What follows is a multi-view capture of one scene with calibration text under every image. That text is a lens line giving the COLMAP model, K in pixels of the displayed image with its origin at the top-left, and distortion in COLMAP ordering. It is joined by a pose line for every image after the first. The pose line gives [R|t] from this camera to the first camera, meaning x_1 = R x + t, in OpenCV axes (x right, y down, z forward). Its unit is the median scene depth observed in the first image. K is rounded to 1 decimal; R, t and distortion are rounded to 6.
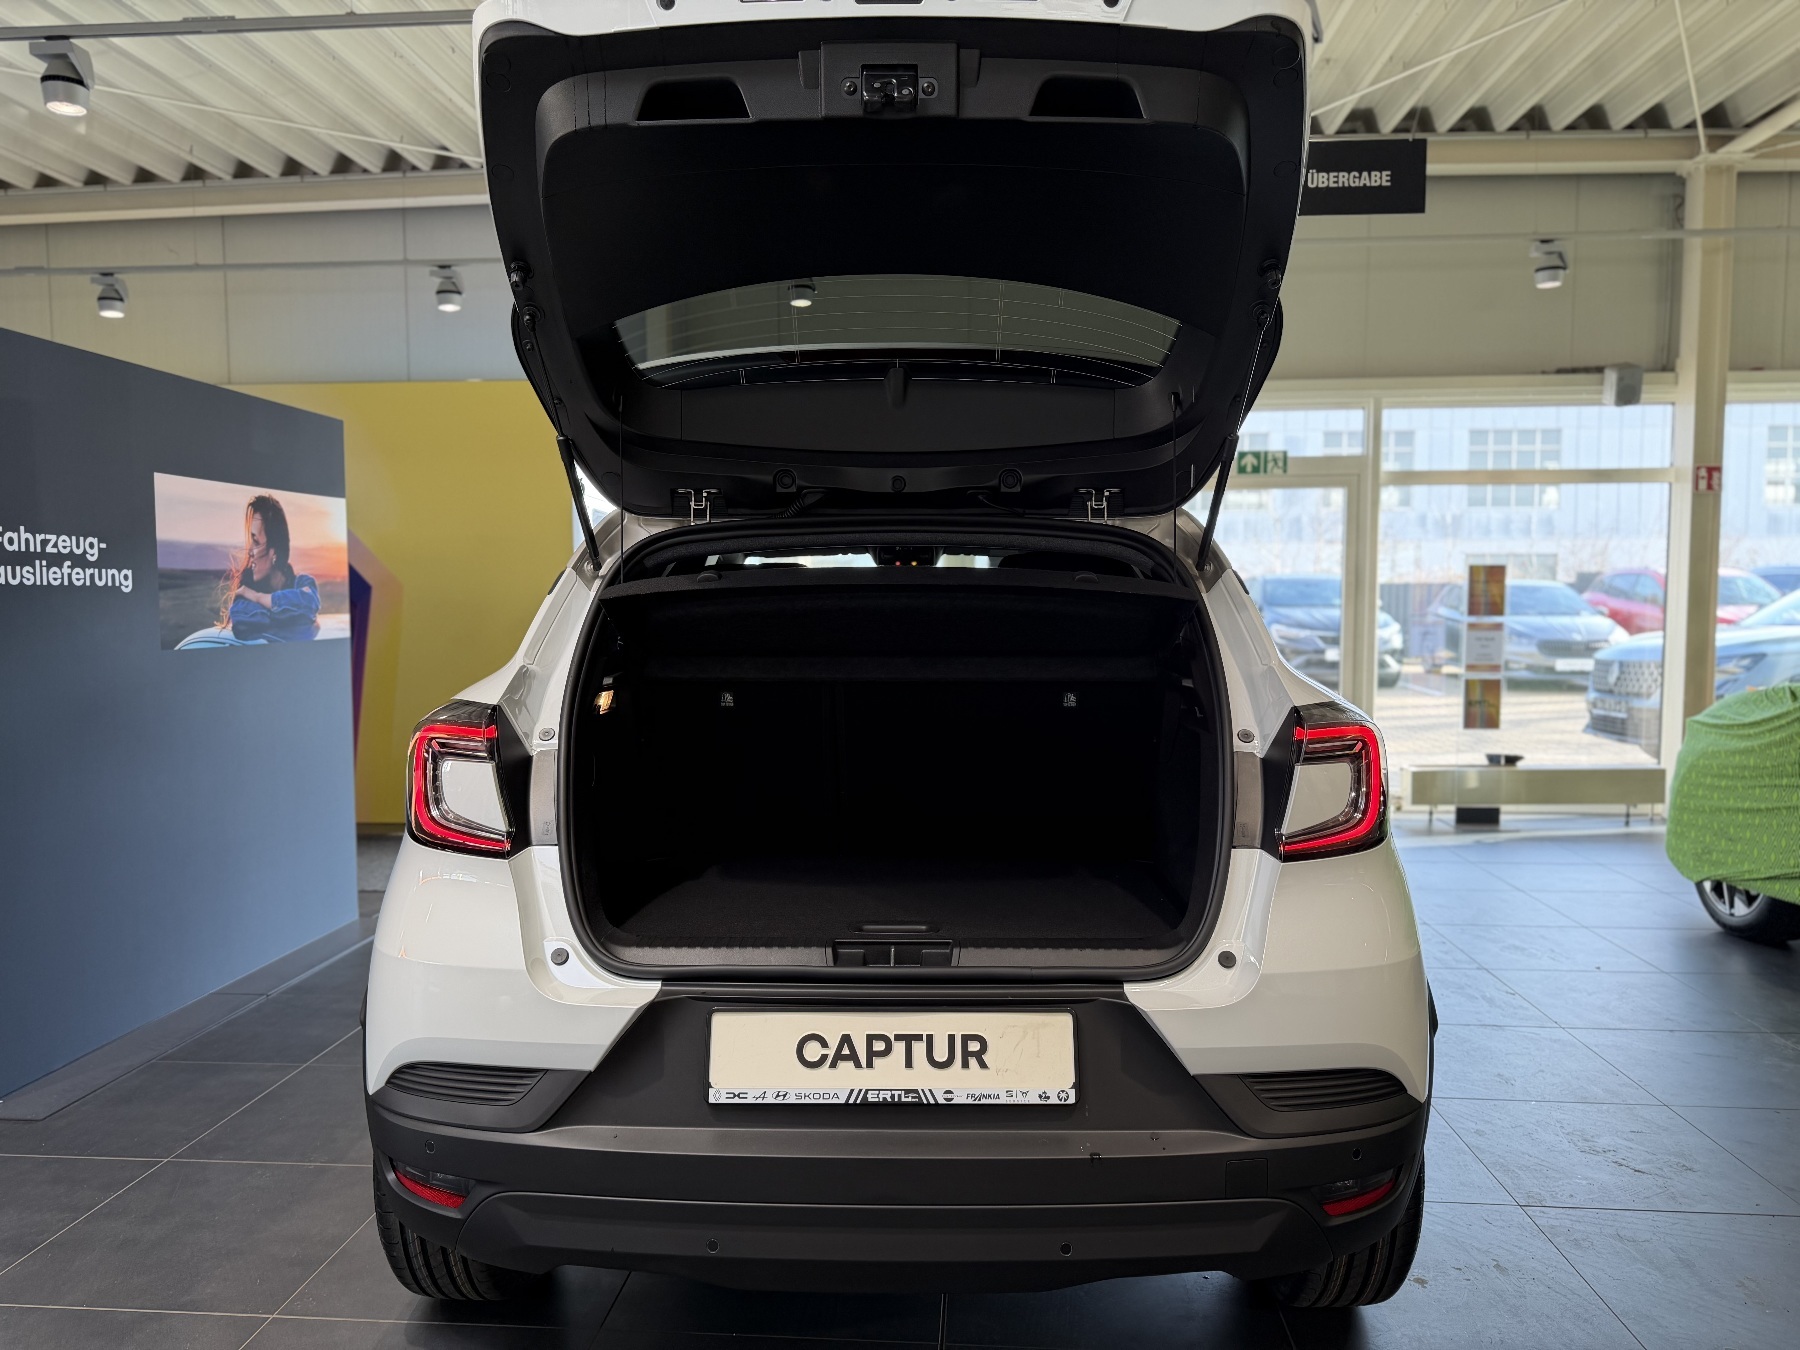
lens RADIAL K [[1290.9, 0, 903.0], [0, 1290.9, 684.1], [0, 0, 1]] dist [0.017413, -0.001951]
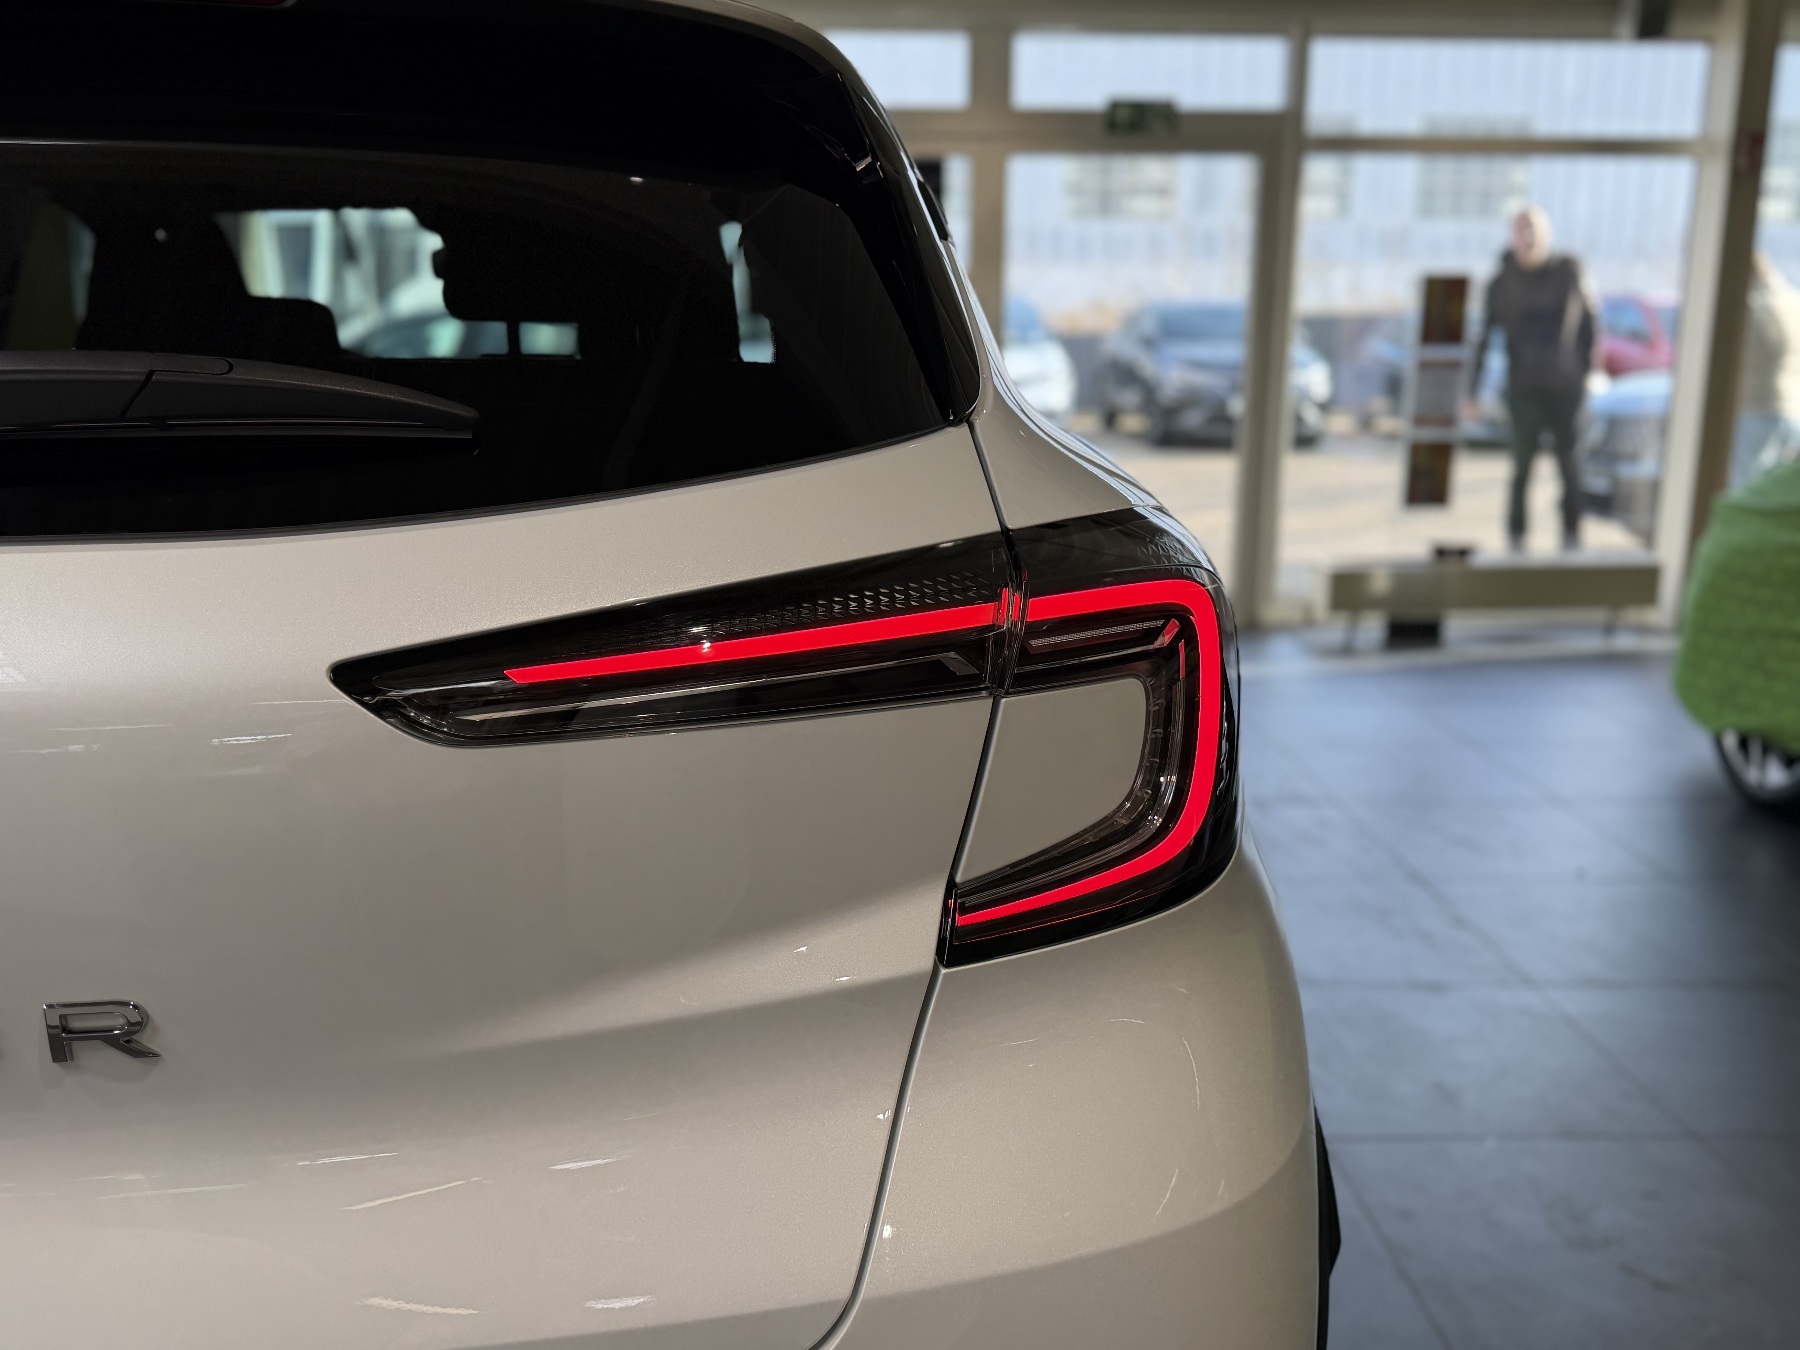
lens RADIAL K [[1537.1, 0, 903.6], [0, 1537.1, 681.3], [0, 0, 1]] dist [0.071561, -0.103563]
pose [[0.994748, -0.014540, 0.101315, 0.119721], [-0.001076, 0.988318, 0.152401, -0.003743], [-0.102348, -0.151709, 0.983112, 0.293408]]
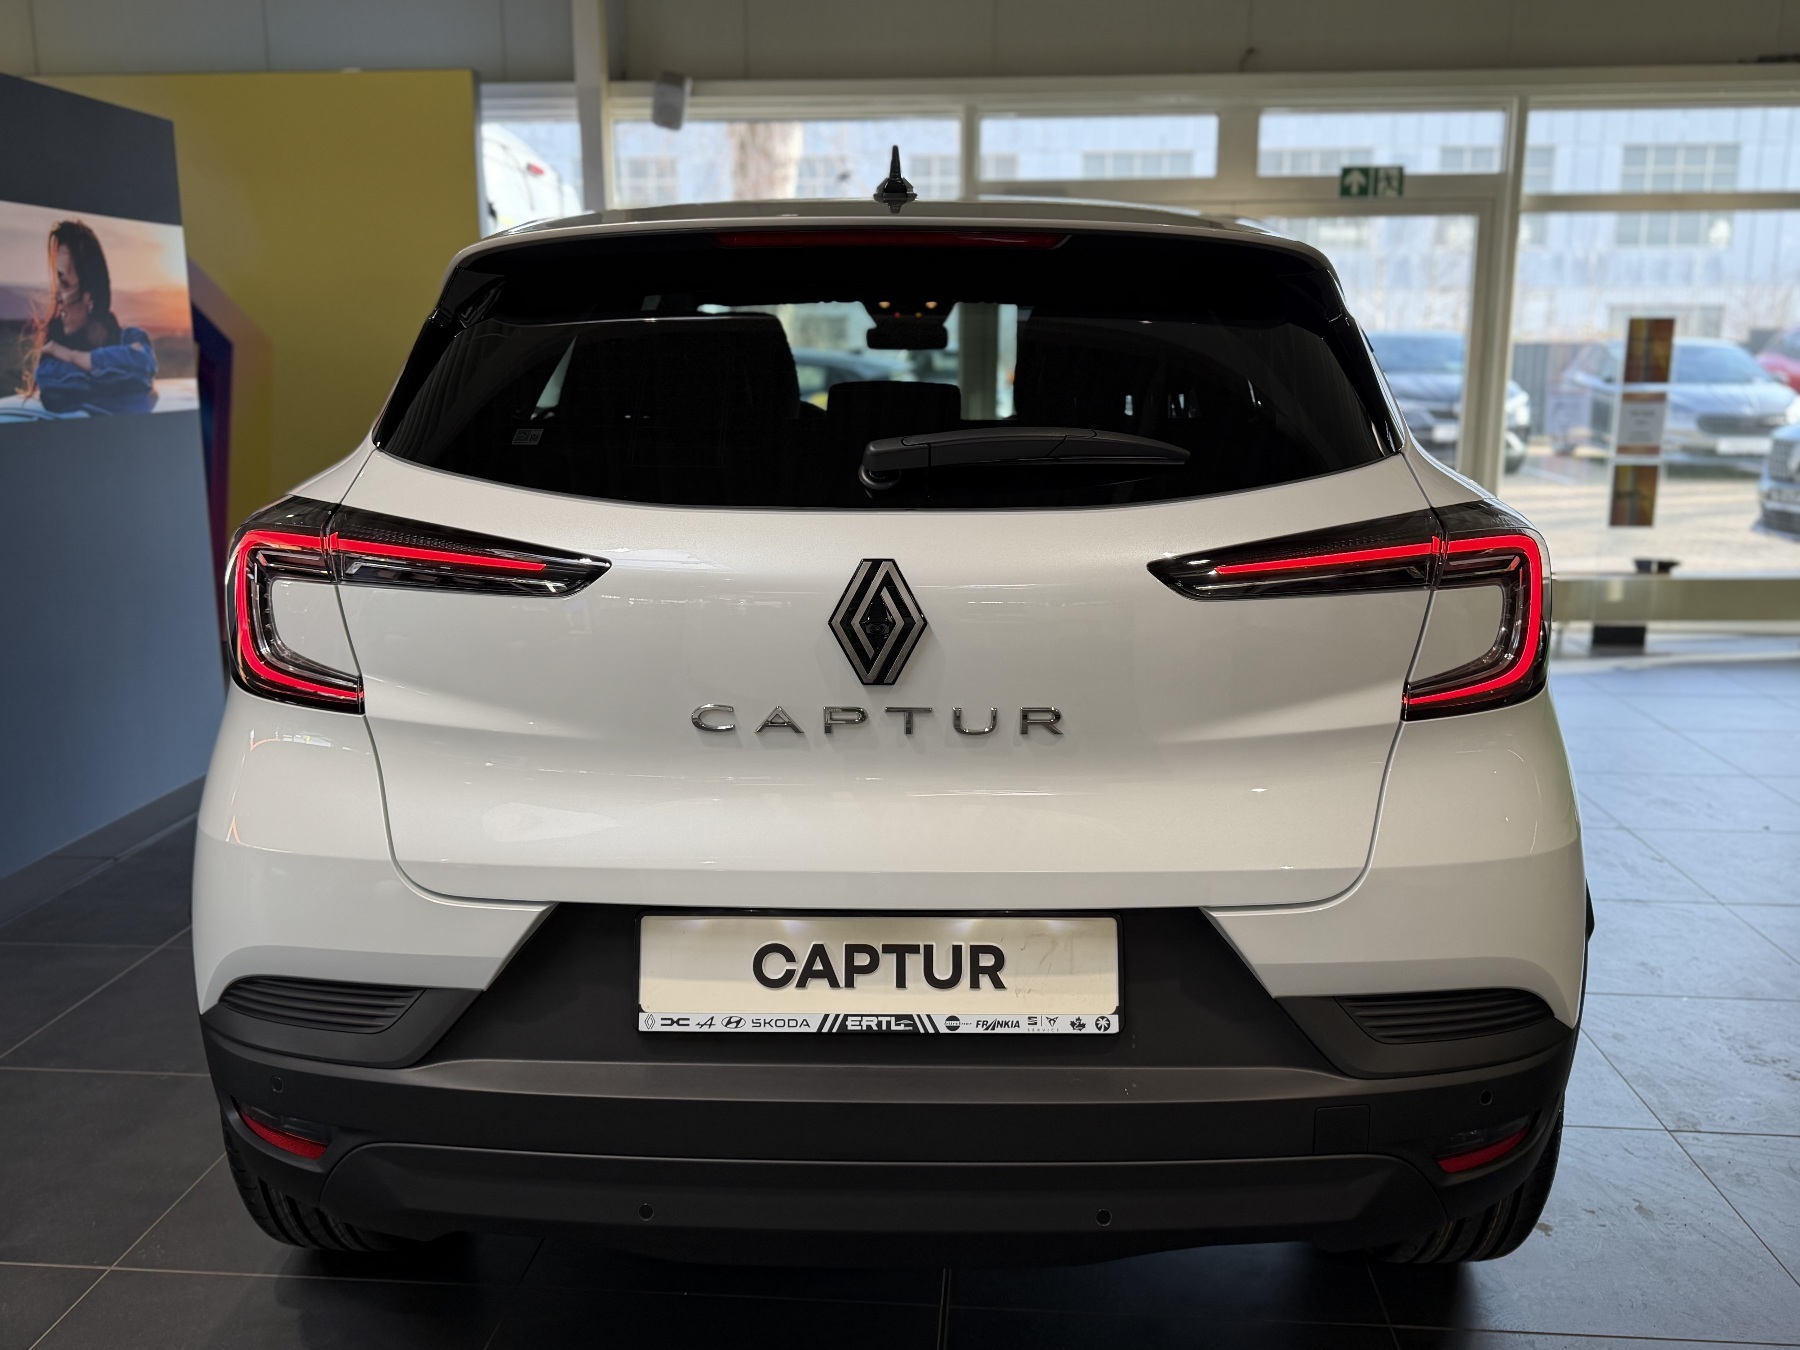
lens RADIAL K [[1537.1, 0, 903.6], [0, 1537.1, 681.3], [0, 0, 1]] dist [0.071561, -0.103563]
pose [[0.999987, 0.002289, -0.004609, 0.004800], [-0.001639, 0.990651, 0.136411, -0.002646], [0.004878, -0.136402, 0.990642, 0.061209]]
